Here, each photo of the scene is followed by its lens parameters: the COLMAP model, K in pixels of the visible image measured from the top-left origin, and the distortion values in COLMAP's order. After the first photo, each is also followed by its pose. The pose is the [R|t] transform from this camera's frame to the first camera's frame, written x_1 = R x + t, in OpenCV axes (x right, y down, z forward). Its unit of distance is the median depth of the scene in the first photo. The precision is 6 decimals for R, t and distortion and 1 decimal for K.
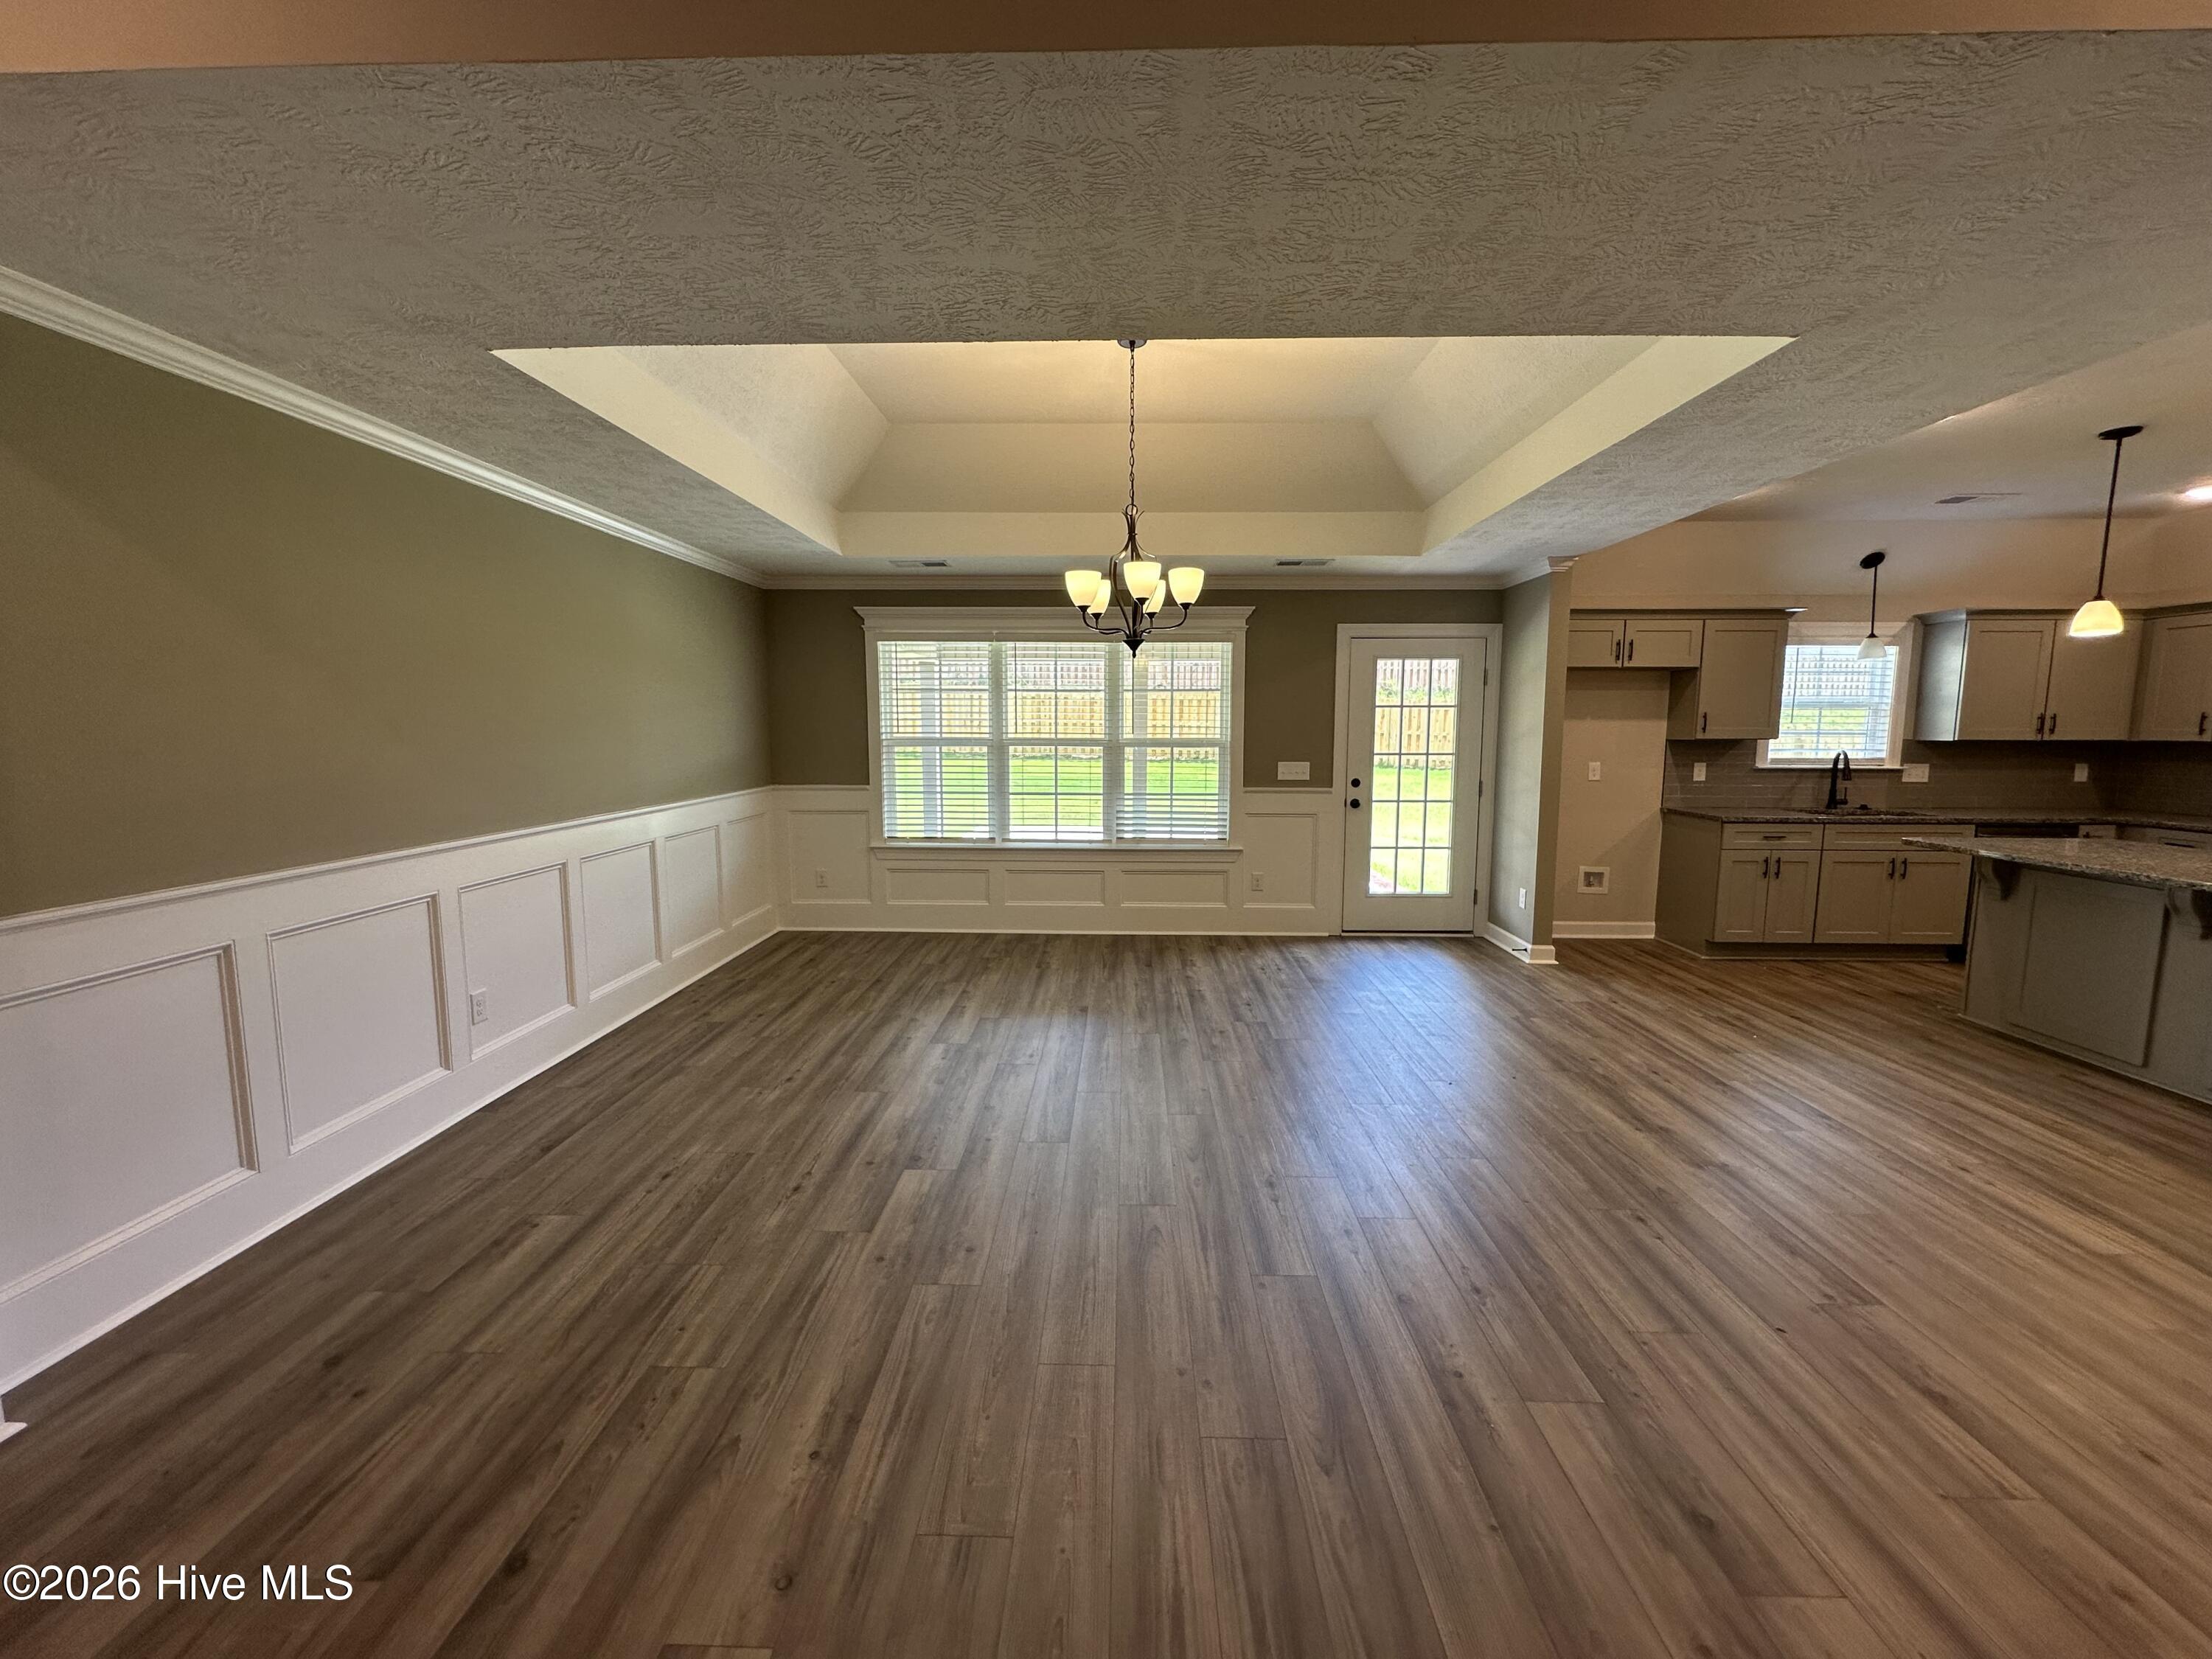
lens RADIAL K [[892.5, 0, 1108.3], [0, 892.5, 815.5], [0, 0, 1]] dist [0.002437, -0.000256]
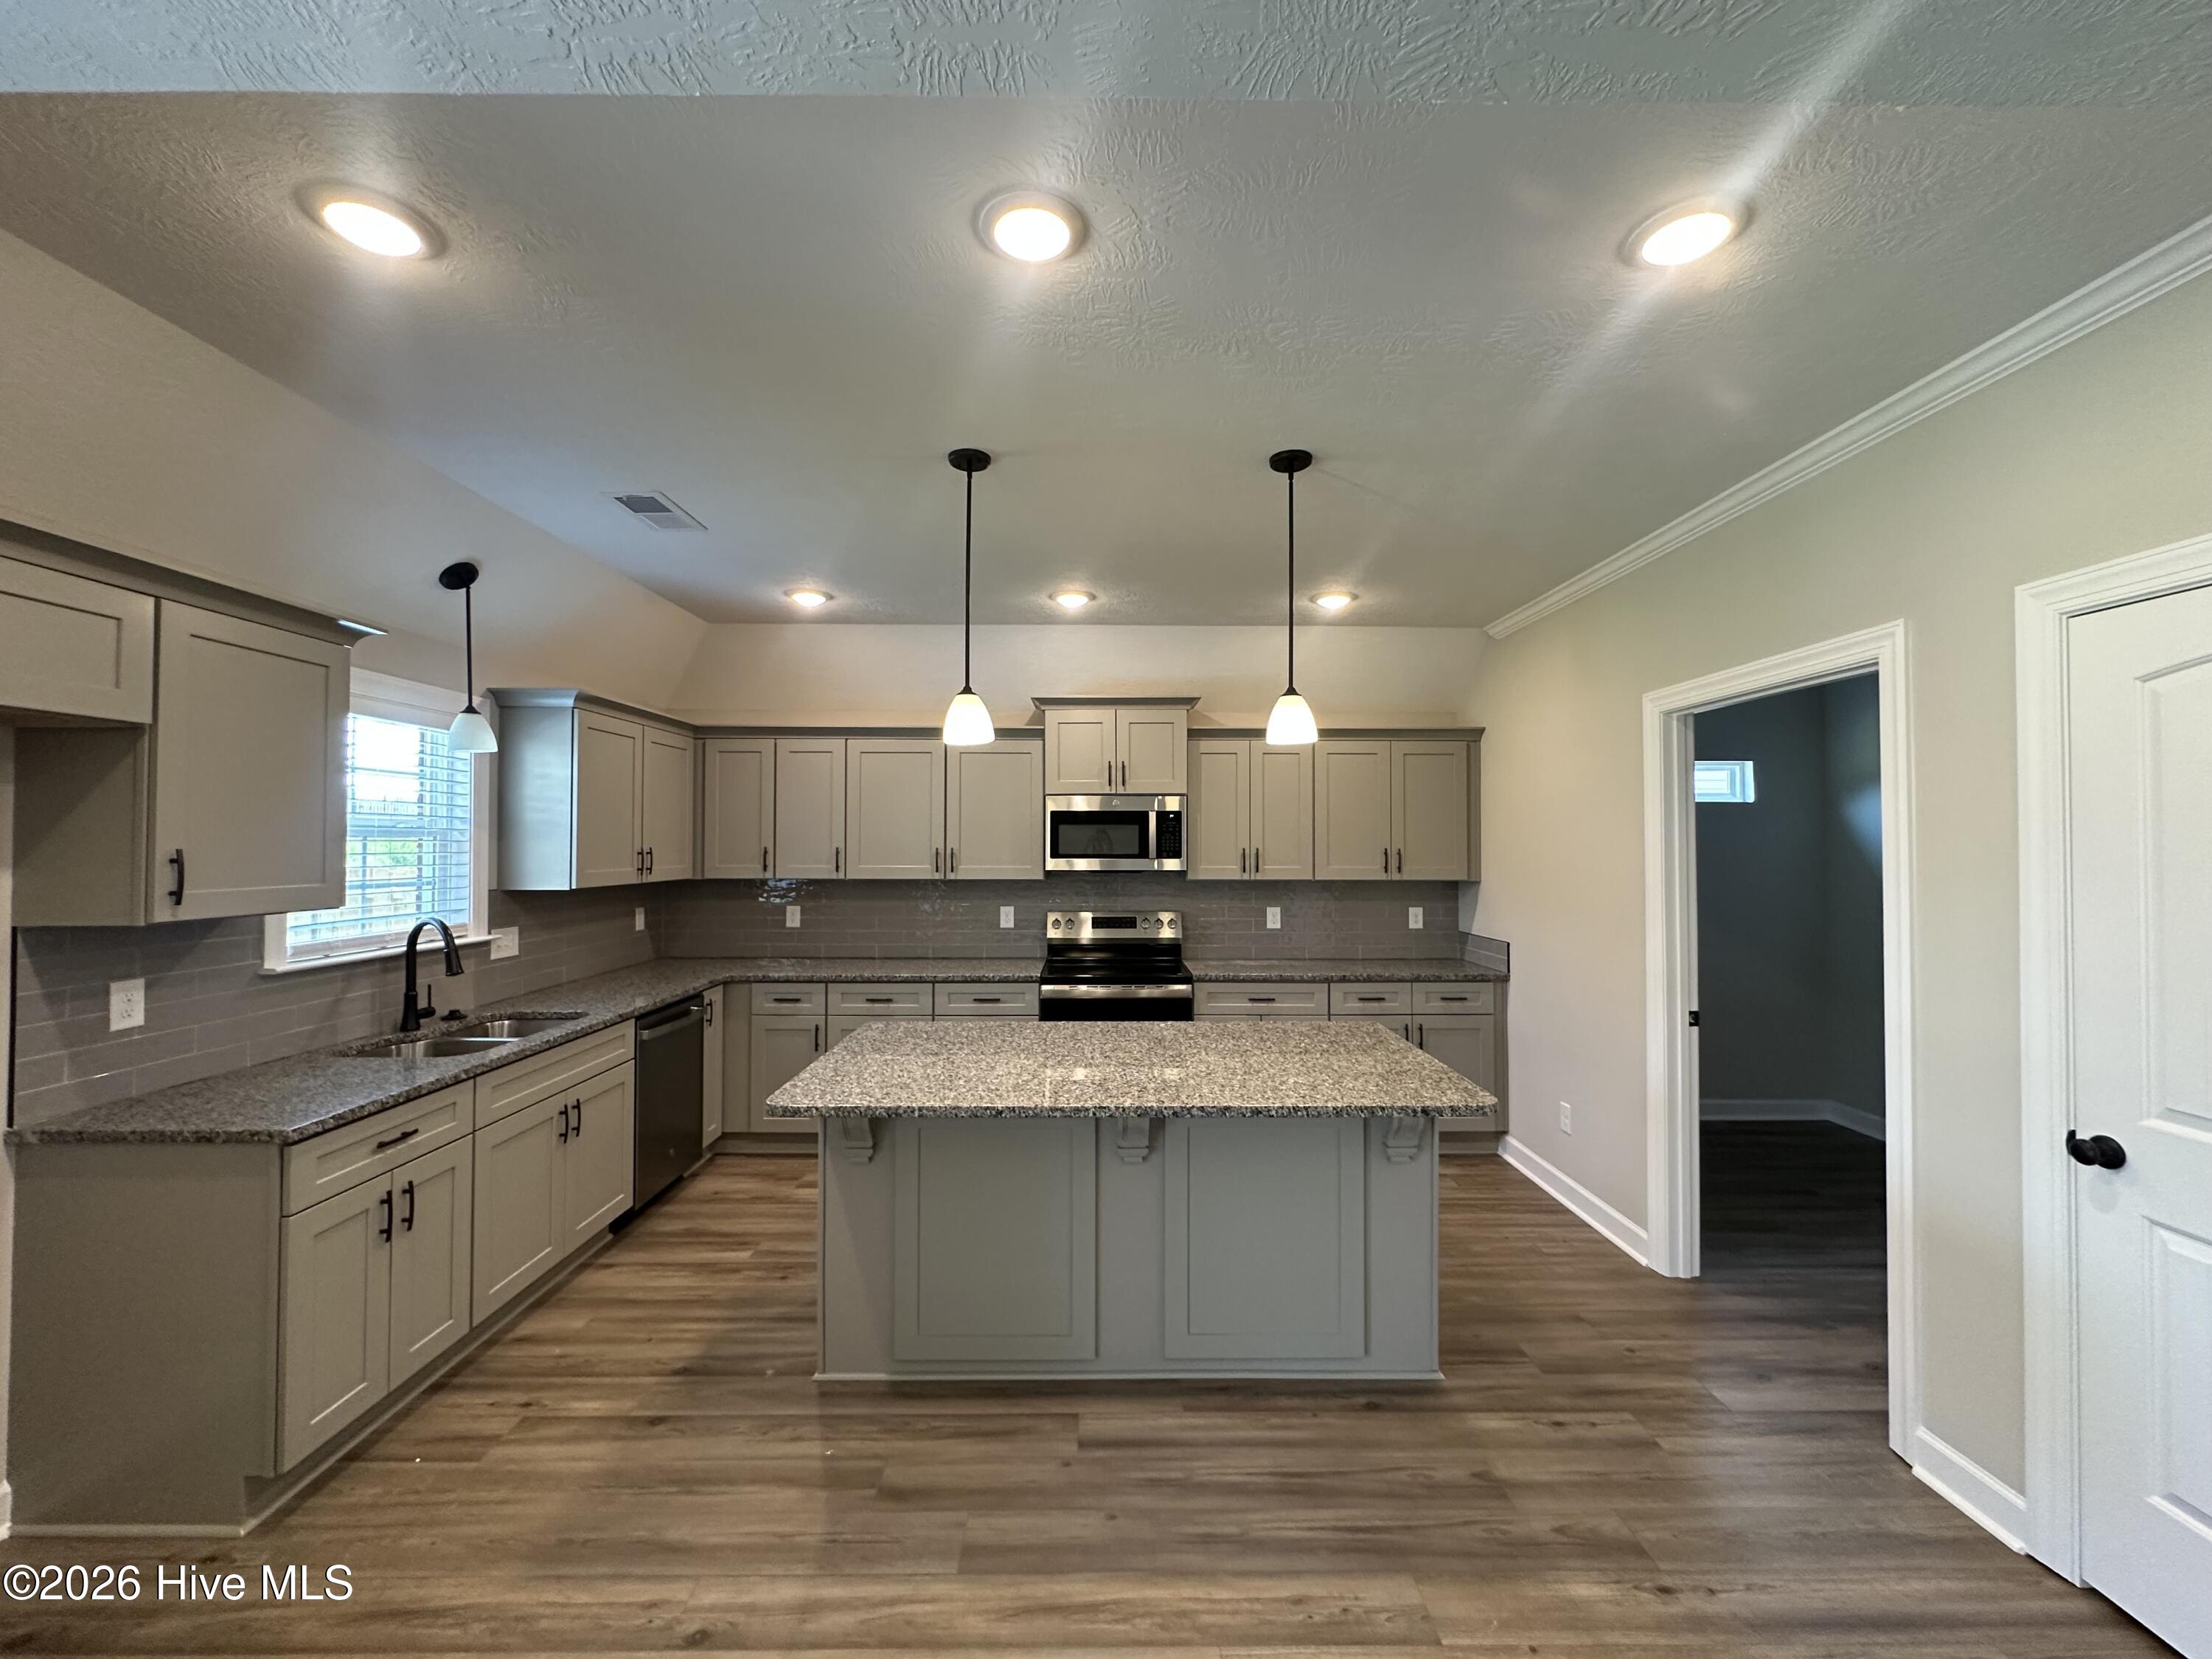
lens RADIAL K [[892.5, 0, 1110.8], [0, 892.5, 820.6], [0, 0, 1]] dist [0.002437, -0.000256]
pose [[-0.021350, 0.023524, 0.999495, 0.275725], [0.105089, 0.994238, -0.021155, -0.074887], [-0.994234, 0.104585, -0.023699, 0.591701]]
